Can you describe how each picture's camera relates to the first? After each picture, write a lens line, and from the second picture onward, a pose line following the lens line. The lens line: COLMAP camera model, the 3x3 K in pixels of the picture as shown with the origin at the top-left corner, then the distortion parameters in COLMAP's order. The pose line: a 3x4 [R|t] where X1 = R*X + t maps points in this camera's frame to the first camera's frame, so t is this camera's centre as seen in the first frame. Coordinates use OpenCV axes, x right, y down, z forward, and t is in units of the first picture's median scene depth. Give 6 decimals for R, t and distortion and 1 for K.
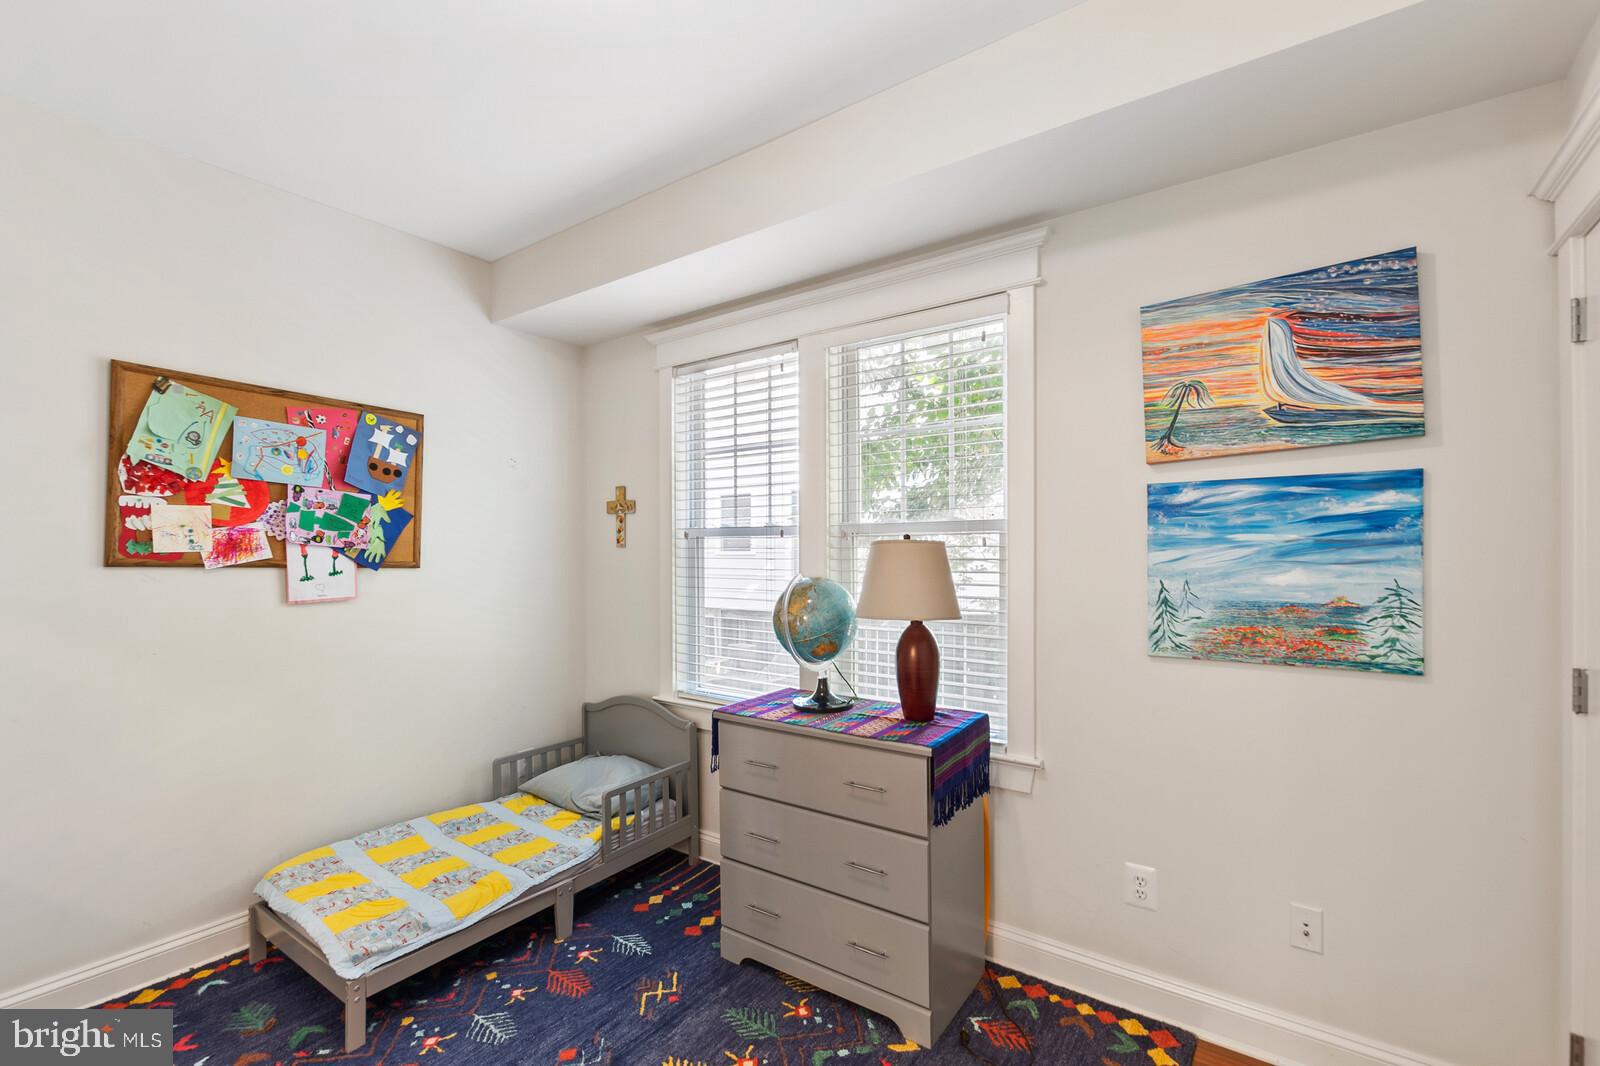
lens RADIAL K [[700.3, 0, 800.4], [0, 700.3, 547.3], [0, 0, 1]] dist [0.000066, 0.000100]
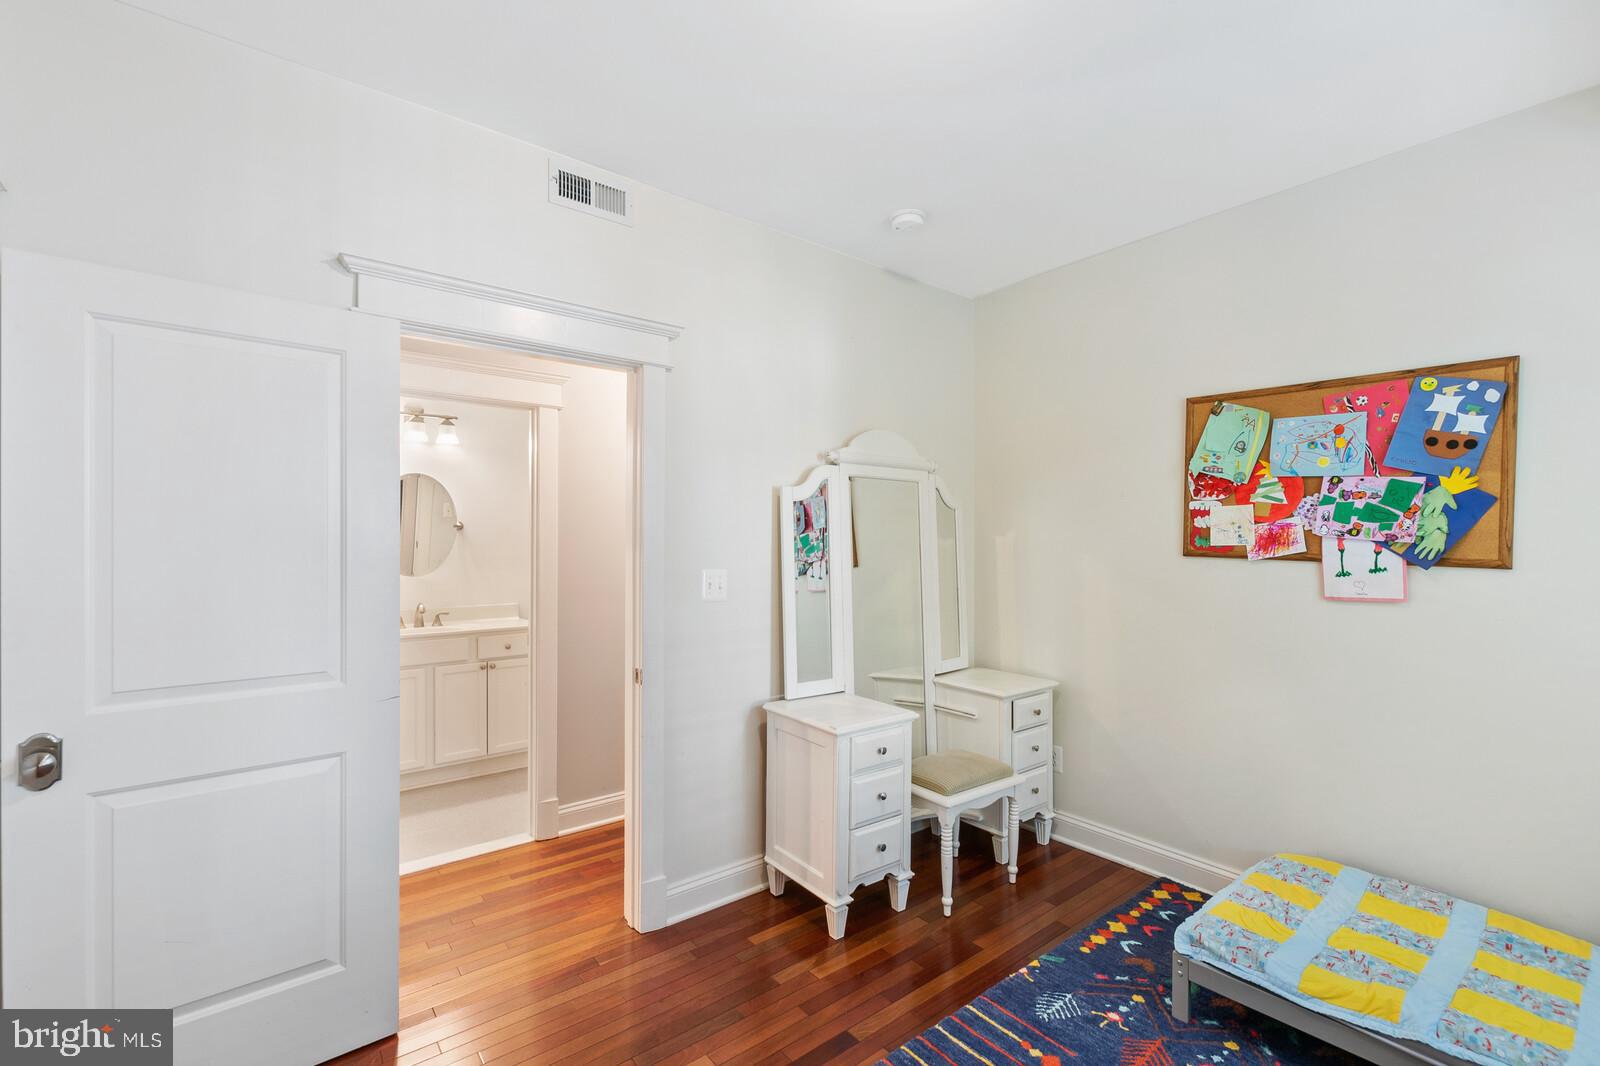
lens RADIAL K [[700.3, 0, 796.4], [0, 700.3, 532.6], [0, 0, 1]] dist [0.000066, 0.000100]
pose [[-0.282743, -0.009027, -0.959153, 0.407277], [0.006210, 0.999918, -0.011242, -0.005402], [0.959176, -0.009135, -0.282664, 0.563547]]
